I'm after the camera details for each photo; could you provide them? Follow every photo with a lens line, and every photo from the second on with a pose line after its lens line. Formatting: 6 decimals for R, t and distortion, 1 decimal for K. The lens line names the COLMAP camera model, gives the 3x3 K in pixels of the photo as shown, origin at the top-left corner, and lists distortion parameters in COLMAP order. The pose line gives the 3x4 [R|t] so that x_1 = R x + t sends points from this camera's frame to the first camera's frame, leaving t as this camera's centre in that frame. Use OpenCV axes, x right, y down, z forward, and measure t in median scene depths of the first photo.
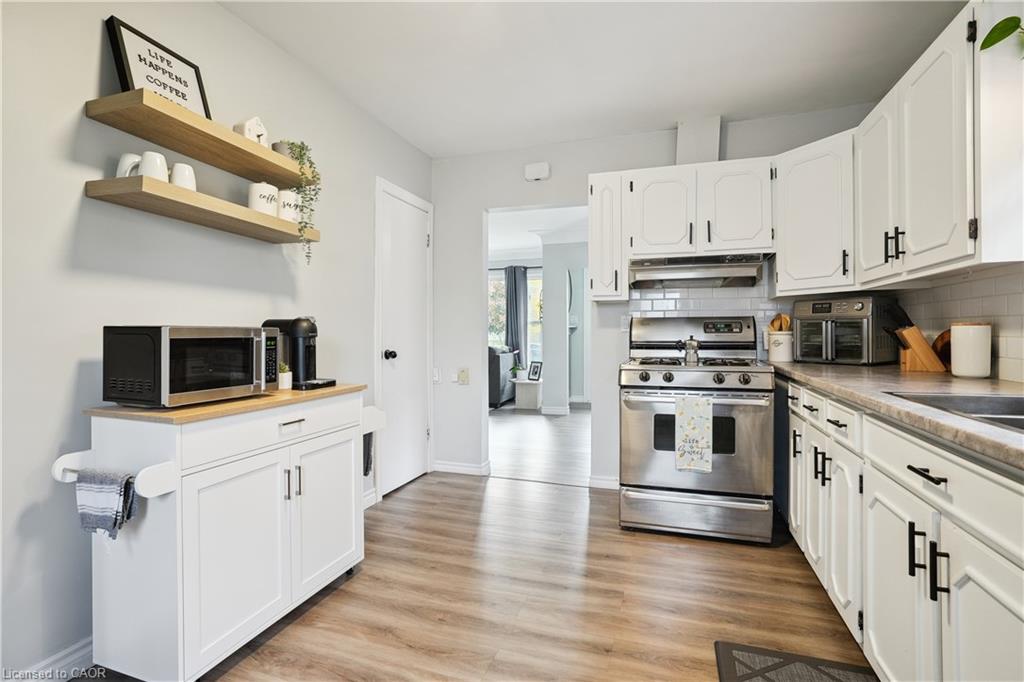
lens RADIAL K [[480.7, 0, 508.0], [0, 480.7, 333.4], [0, 0, 1]] dist [-0.057073, 0.025063]
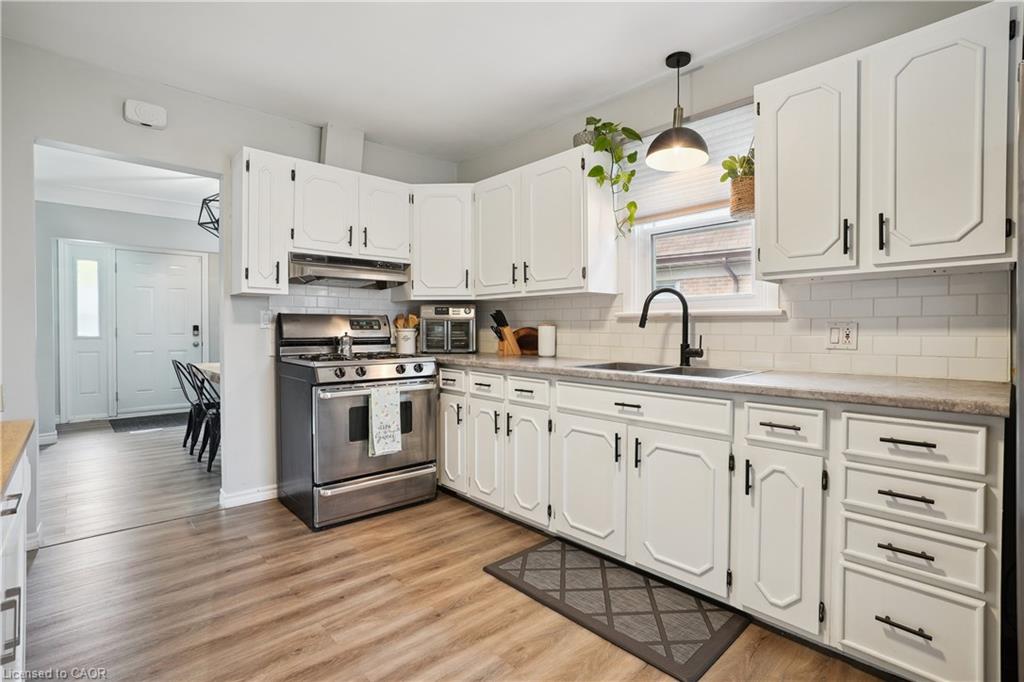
lens RADIAL K [[480.7, 0, 508.0], [0, 480.7, 333.4], [0, 0, 1]] dist [-0.057073, 0.025063]
pose [[0.479513, -0.003237, 0.877529, -0.436963], [-0.002981, 0.999981, 0.005317, 0.000921], [-0.877530, -0.005166, 0.479494, 0.204841]]
